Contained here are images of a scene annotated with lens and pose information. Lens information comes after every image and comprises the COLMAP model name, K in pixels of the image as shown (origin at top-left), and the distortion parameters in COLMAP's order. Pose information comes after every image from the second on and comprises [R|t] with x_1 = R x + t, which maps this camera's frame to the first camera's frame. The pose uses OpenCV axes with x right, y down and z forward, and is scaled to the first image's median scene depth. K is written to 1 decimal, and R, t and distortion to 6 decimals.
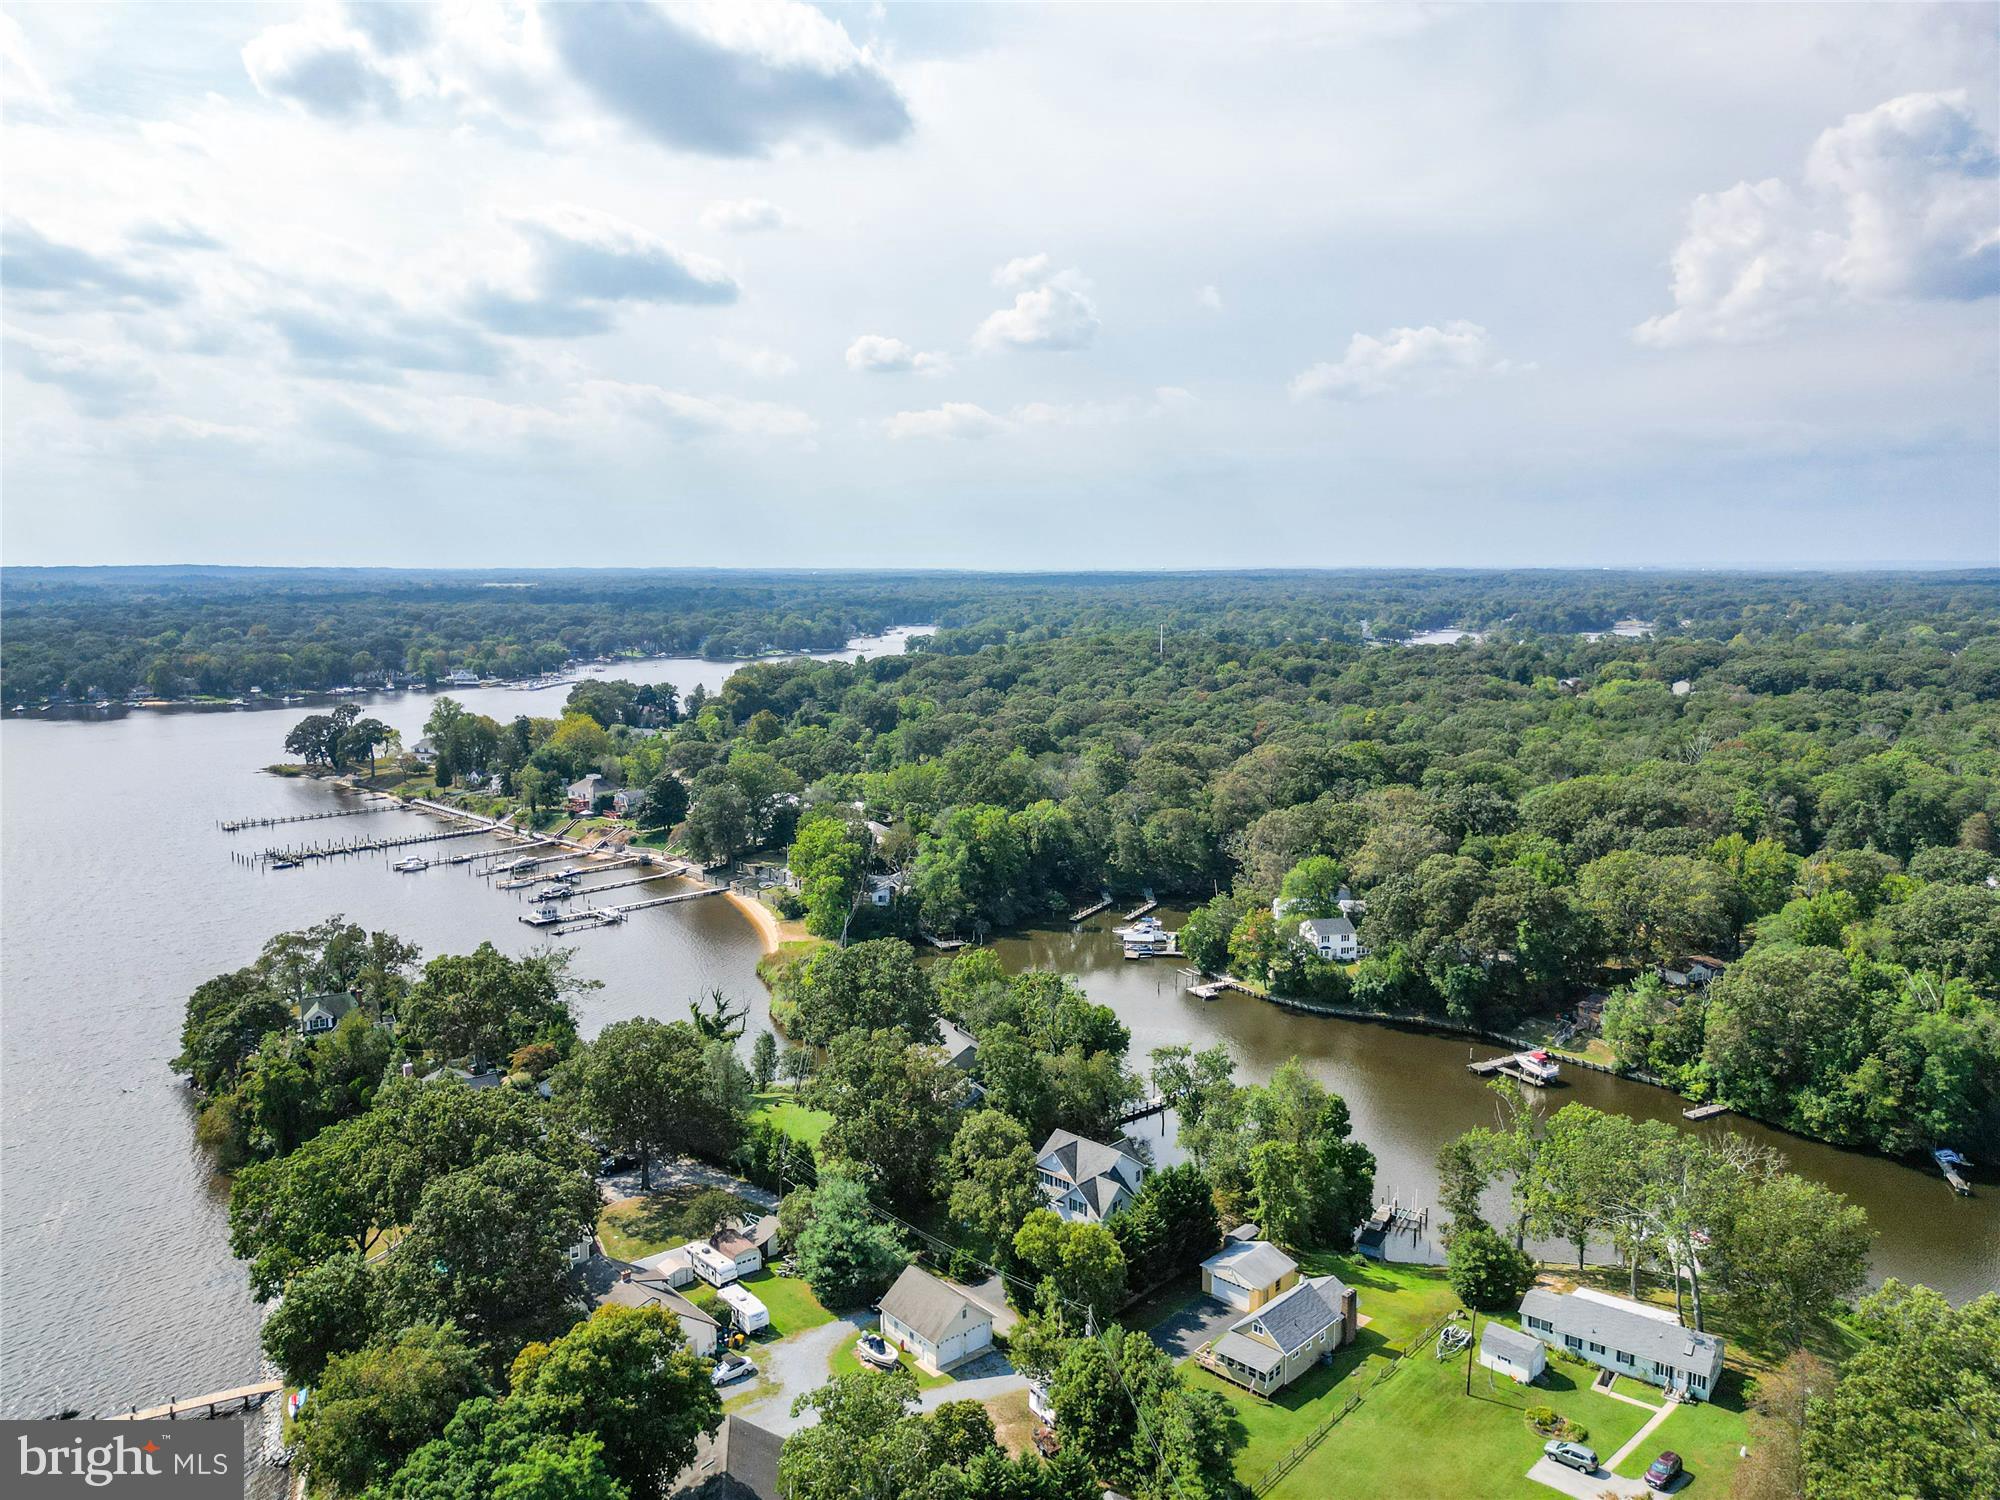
lens RADIAL K [[1370.3, 0, 1010.3], [0, 1370.3, 743.9], [0, 0, 1]] dist [0.082769, -0.123892]
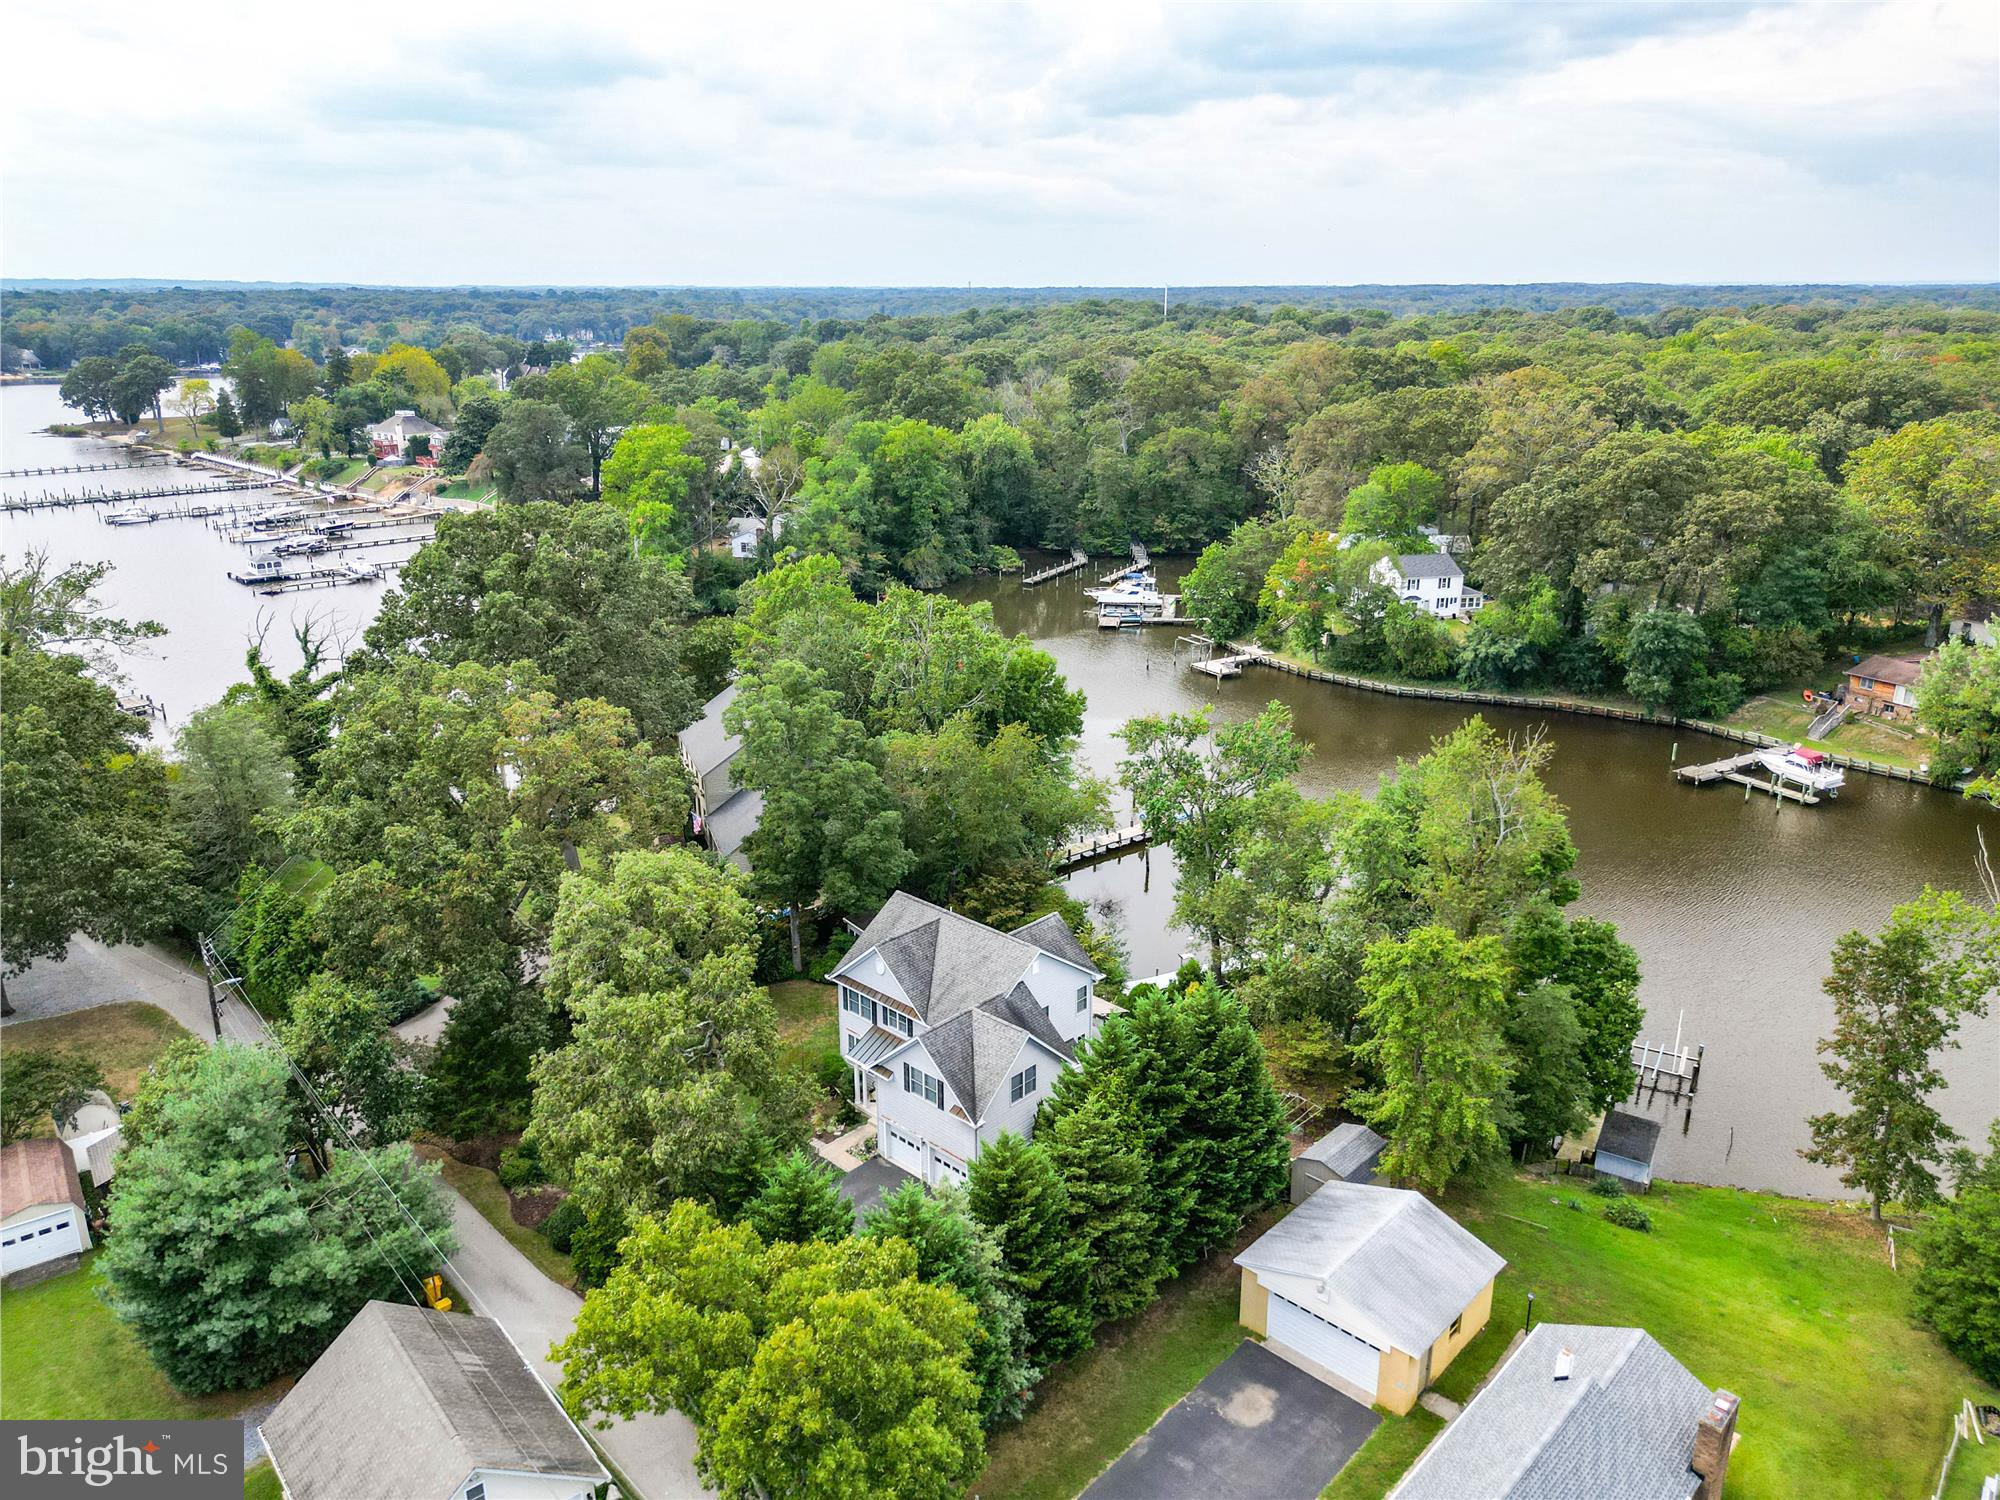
lens RADIAL K [[1370.3, 0, 1010.3], [0, 1370.3, 743.9], [0, 0, 1]] dist [0.082769, -0.123892]
pose [[0.999997, 0.001491, 0.002145, 0.047227], [-0.001865, 0.982372, 0.186928, 0.106128], [-0.001829, -0.186932, 0.982371, 0.405094]]
